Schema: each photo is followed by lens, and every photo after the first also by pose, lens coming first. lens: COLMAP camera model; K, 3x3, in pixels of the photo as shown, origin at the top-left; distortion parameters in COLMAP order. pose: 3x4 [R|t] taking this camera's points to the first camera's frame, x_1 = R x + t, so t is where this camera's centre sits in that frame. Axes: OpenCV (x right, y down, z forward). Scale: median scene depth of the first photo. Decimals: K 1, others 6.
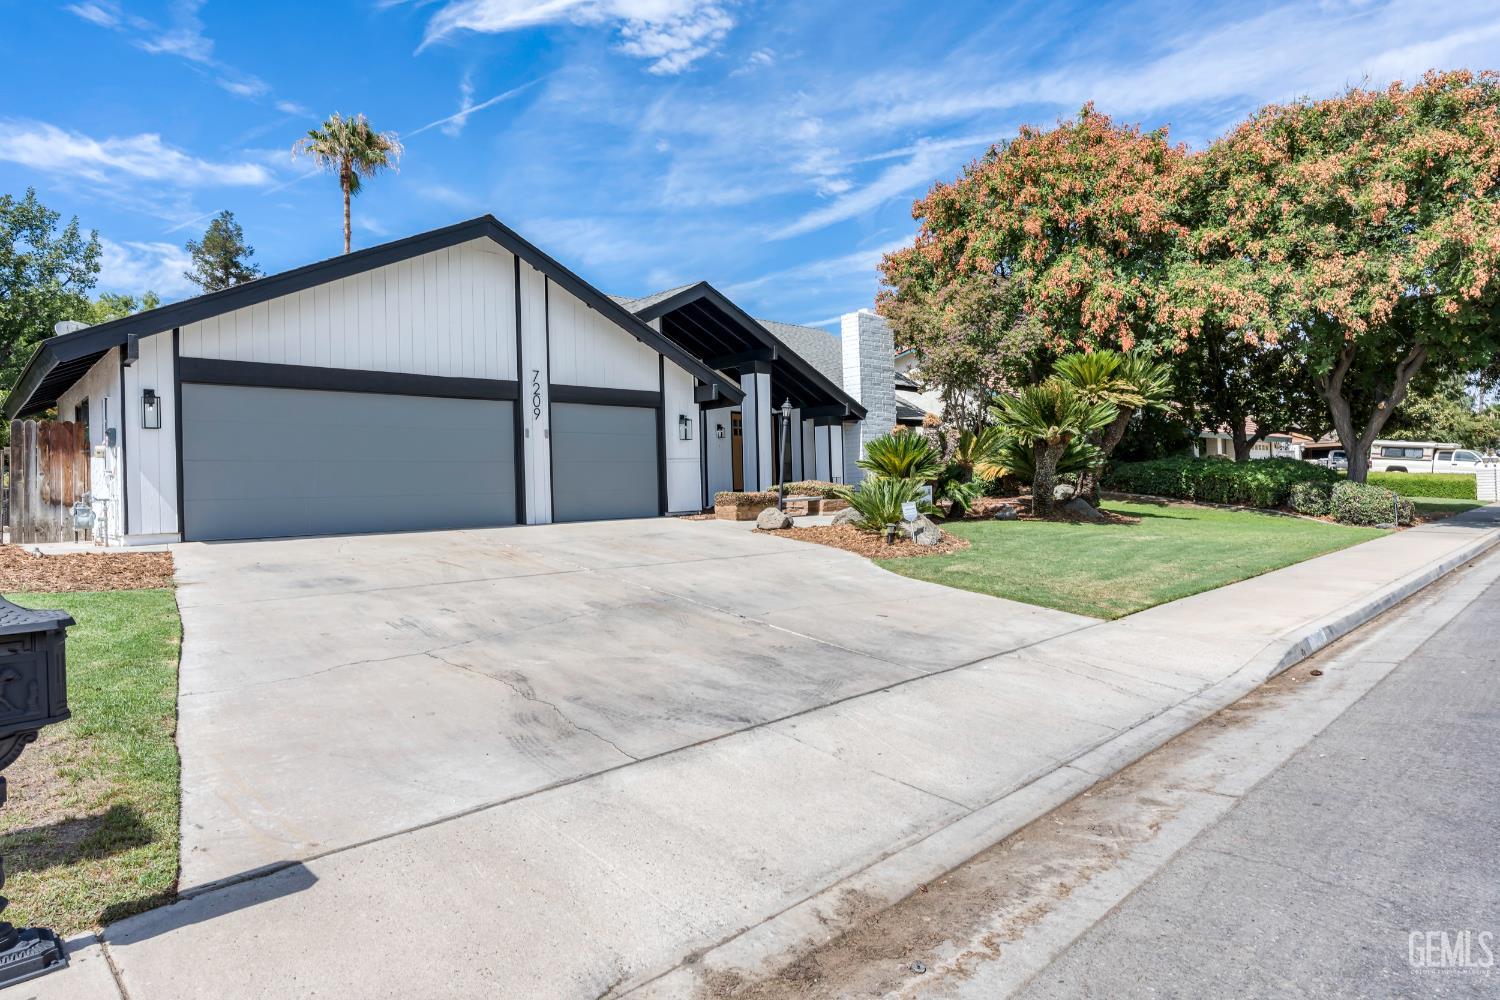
lens RADIAL K [[804.7, 0, 745.0], [0, 804.7, 483.0], [0, 0, 1]] dist [0.000759, -0.000141]
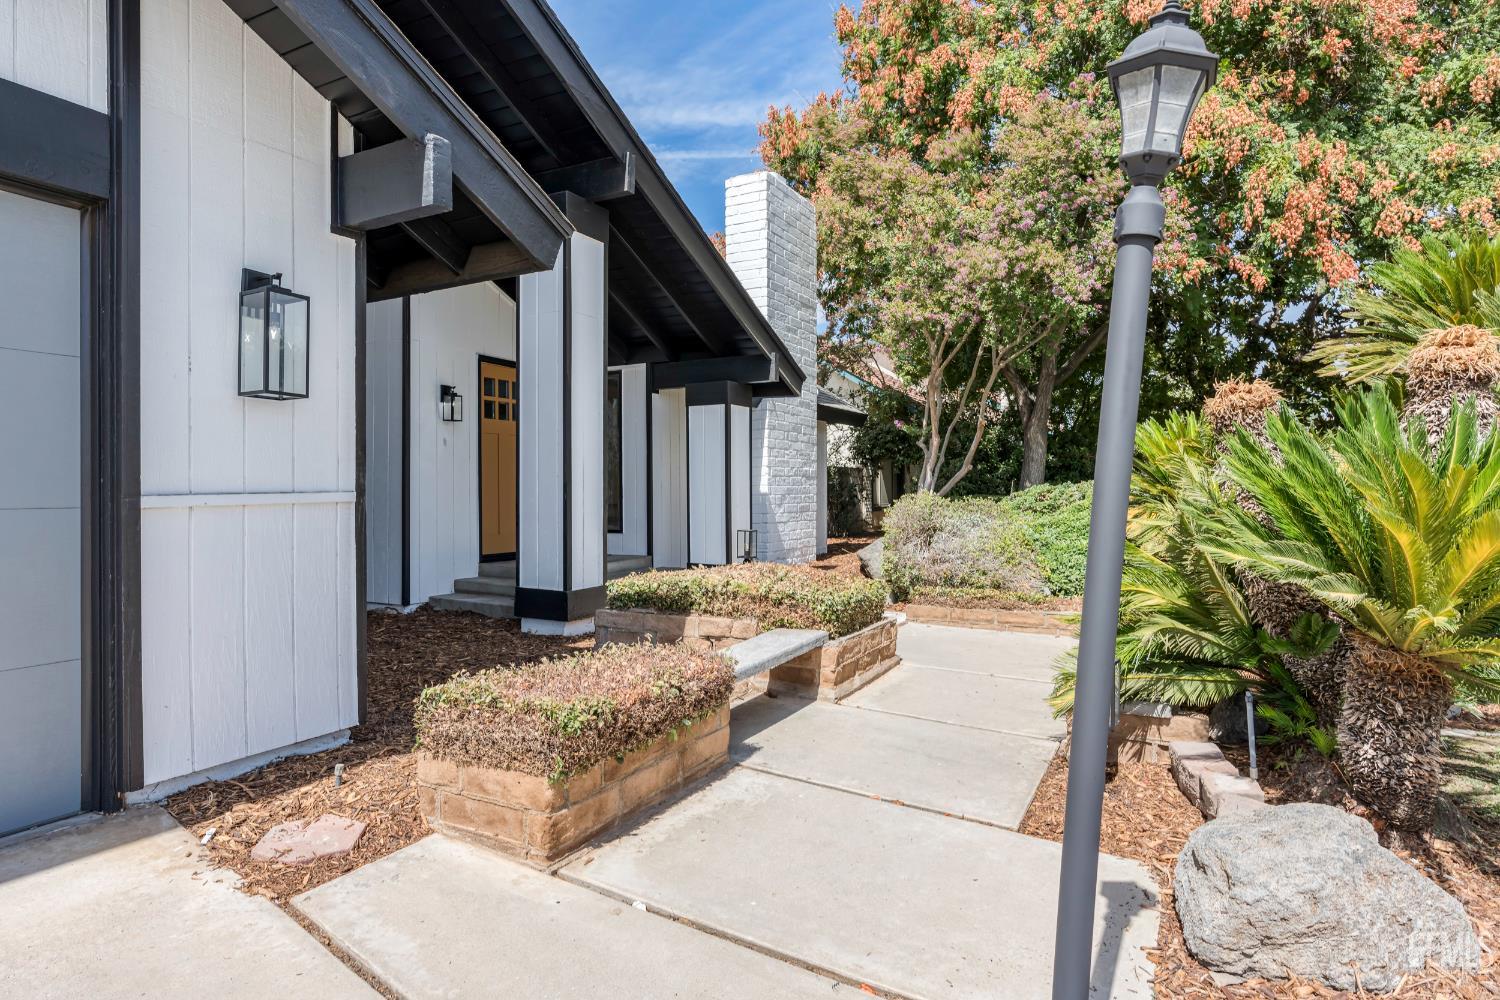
lens RADIAL K [[804.7, 0, 745.0], [0, 804.7, 483.0], [0, 0, 1]] dist [0.000759, -0.000141]
pose [[0.945324, 0.027090, 0.325004, -0.026991], [-0.024392, 0.999626, -0.012373, -0.032647], [-0.325218, 0.003769, 0.945632, 0.763406]]
